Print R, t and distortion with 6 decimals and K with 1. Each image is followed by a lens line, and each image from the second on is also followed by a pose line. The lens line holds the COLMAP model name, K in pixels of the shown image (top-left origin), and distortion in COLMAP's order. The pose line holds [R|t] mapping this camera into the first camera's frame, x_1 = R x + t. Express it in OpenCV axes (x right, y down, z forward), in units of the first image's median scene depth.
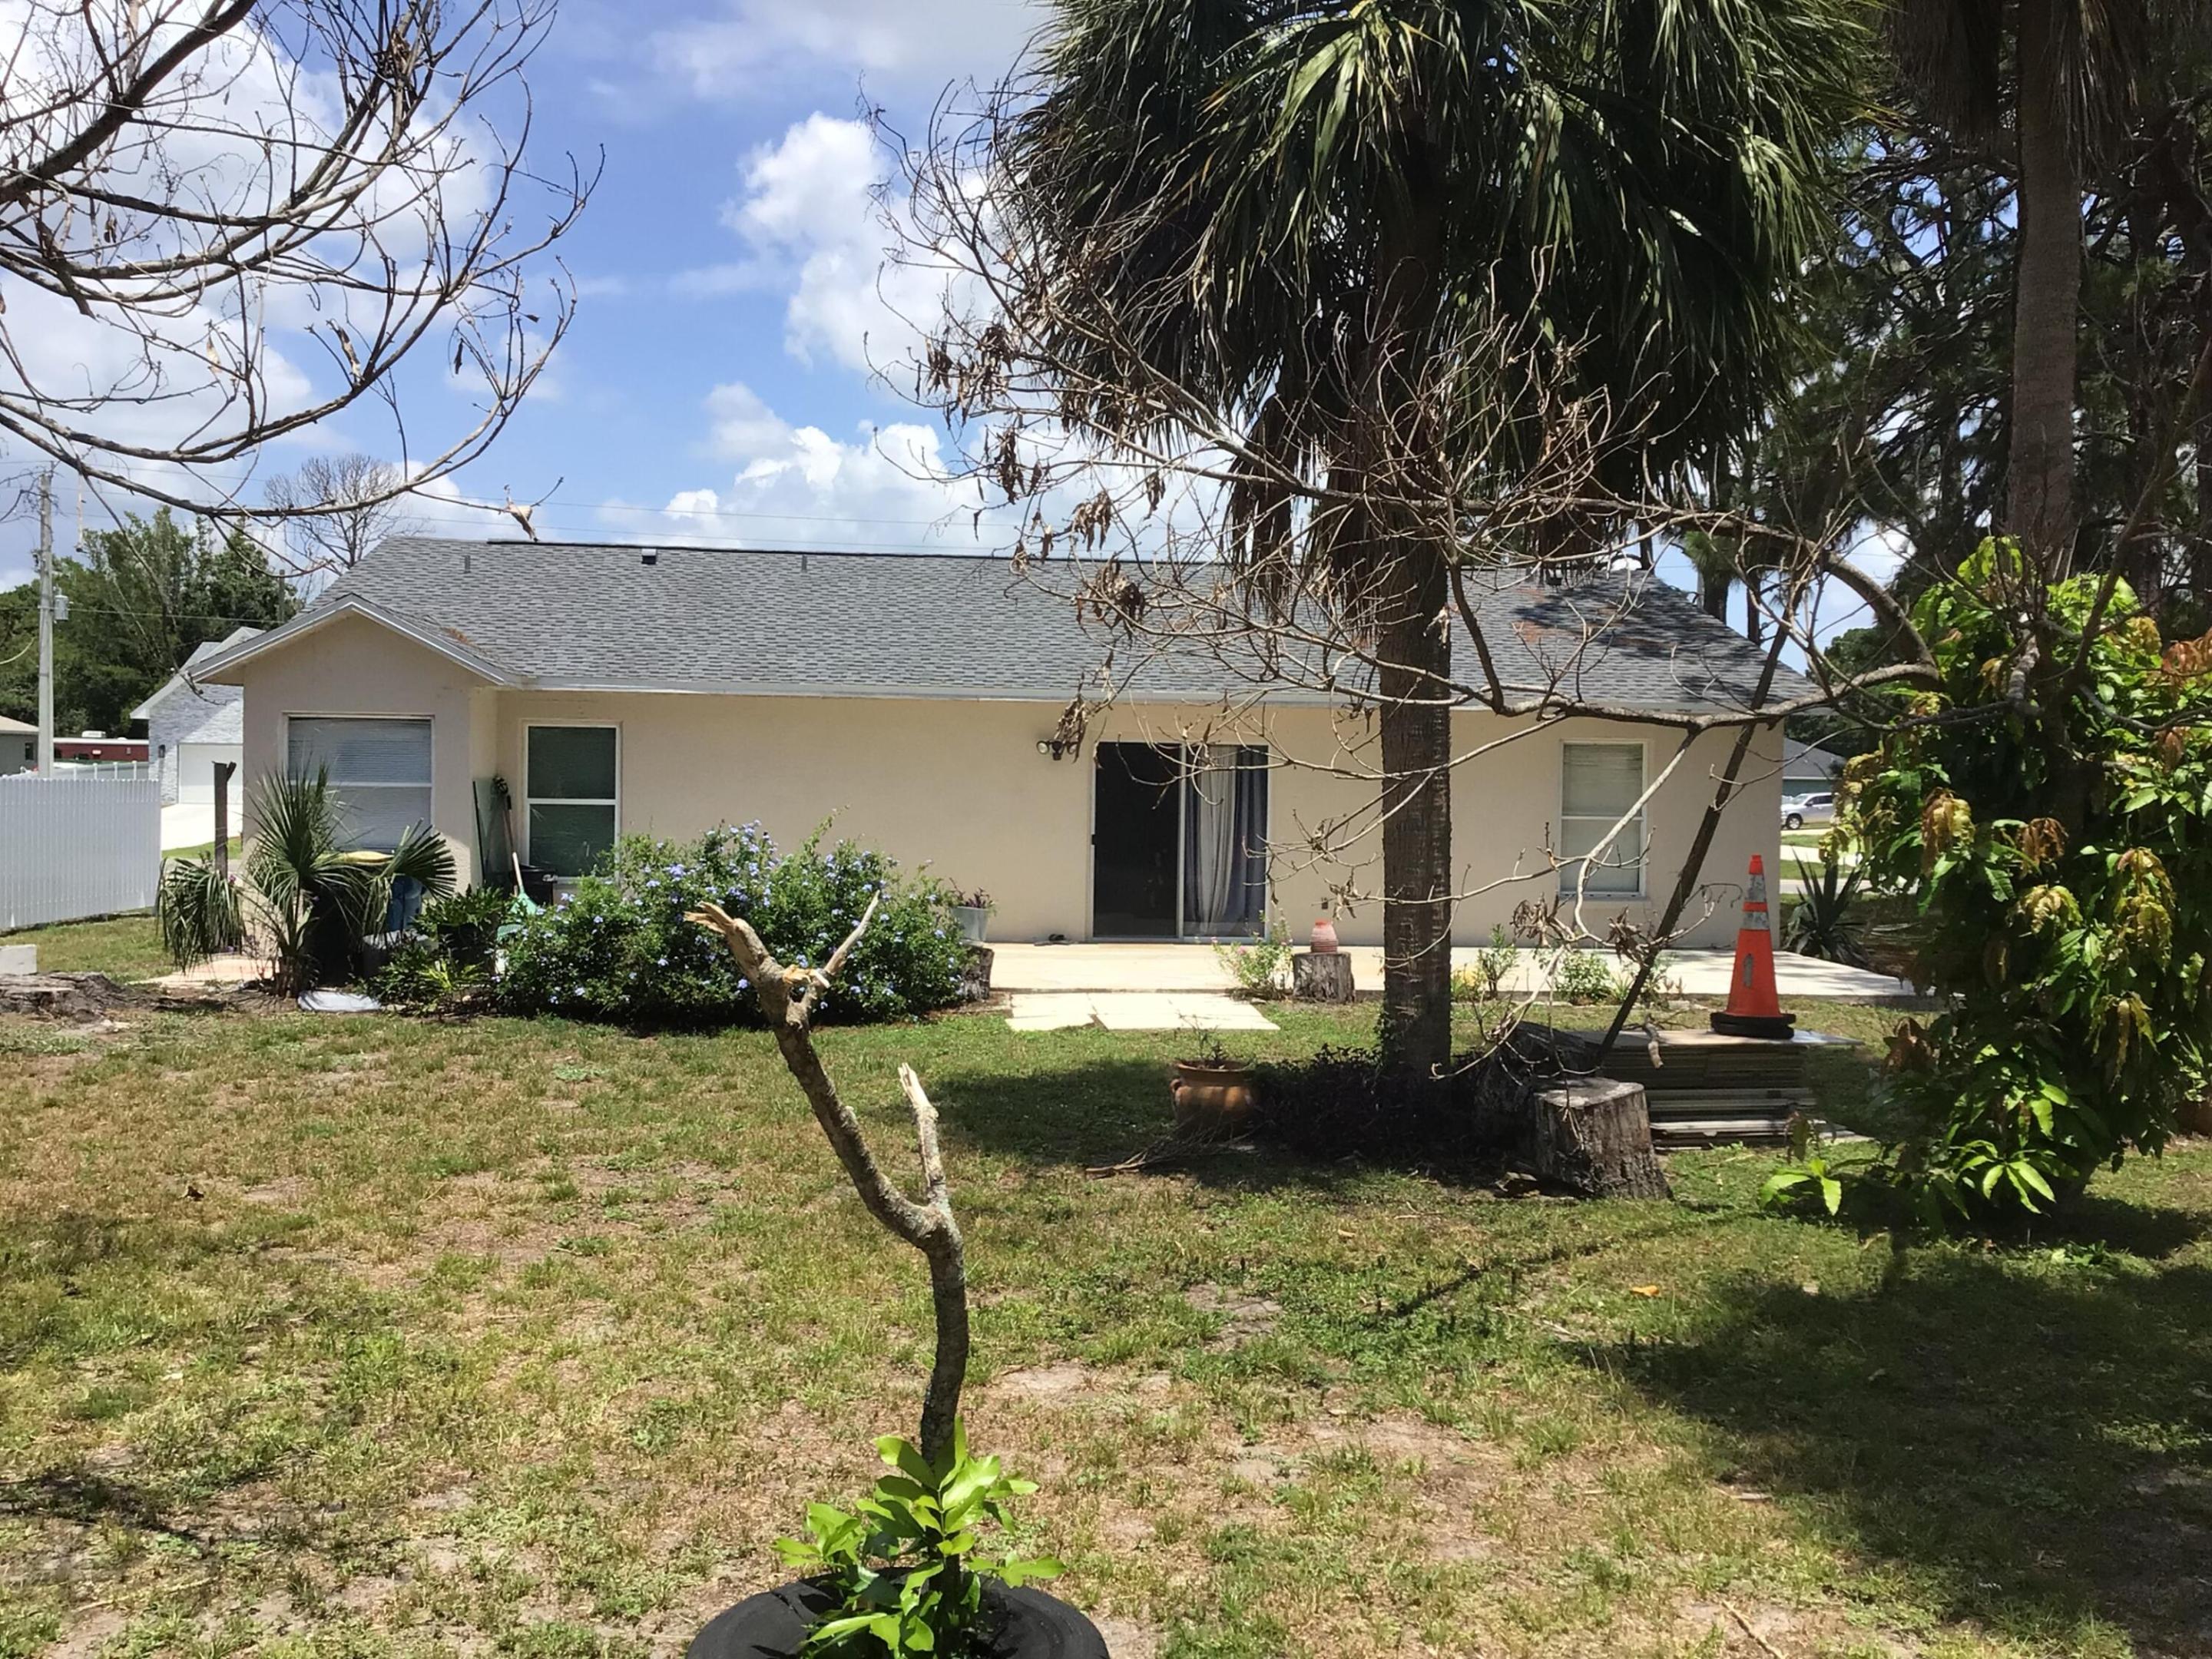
lens RADIAL K [[1993.2, 0, 1106.0], [0, 1993.2, 829.5], [0, 0, 1]] dist [0.152857, -0.297984]
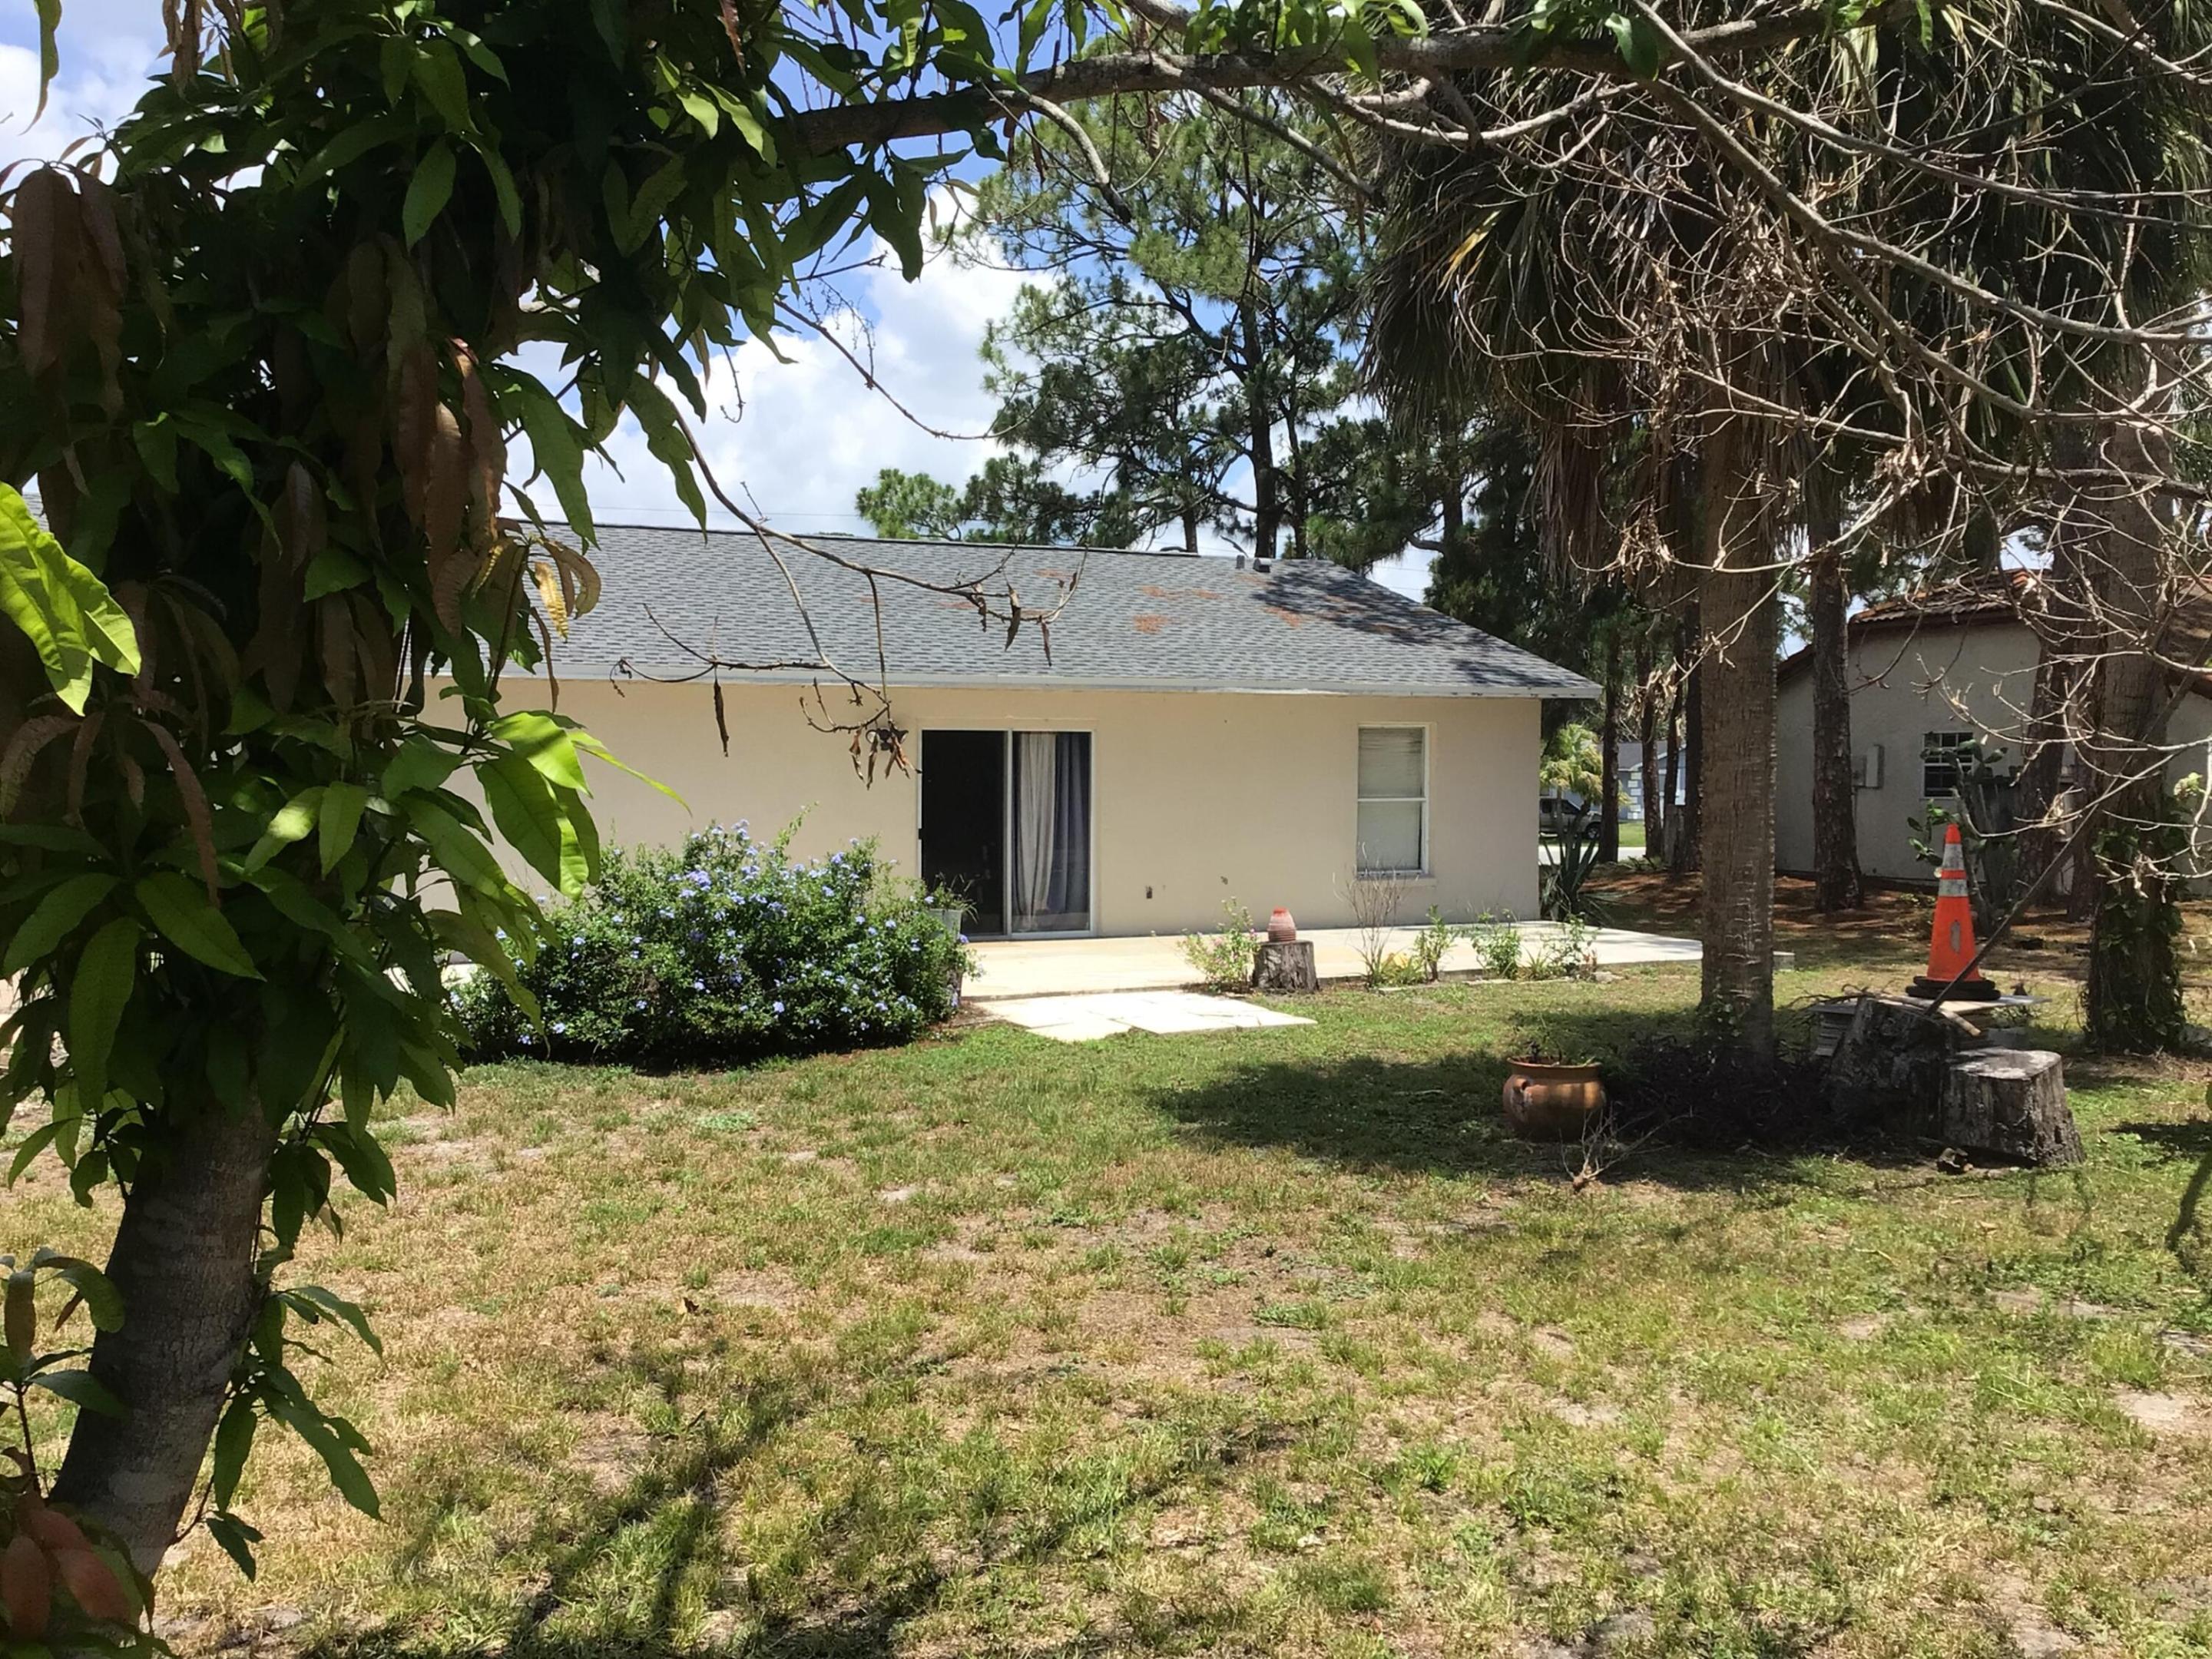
lens RADIAL K [[1993.2, 0, 1106.0], [0, 1993.2, 829.5], [0, 0, 1]] dist [0.152857, -0.297984]
pose [[0.930329, -0.024765, 0.365889, -0.354022], [0.023060, 0.999693, 0.009030, -0.004217], [-0.366001, 0.000037, 0.930615, 0.136711]]
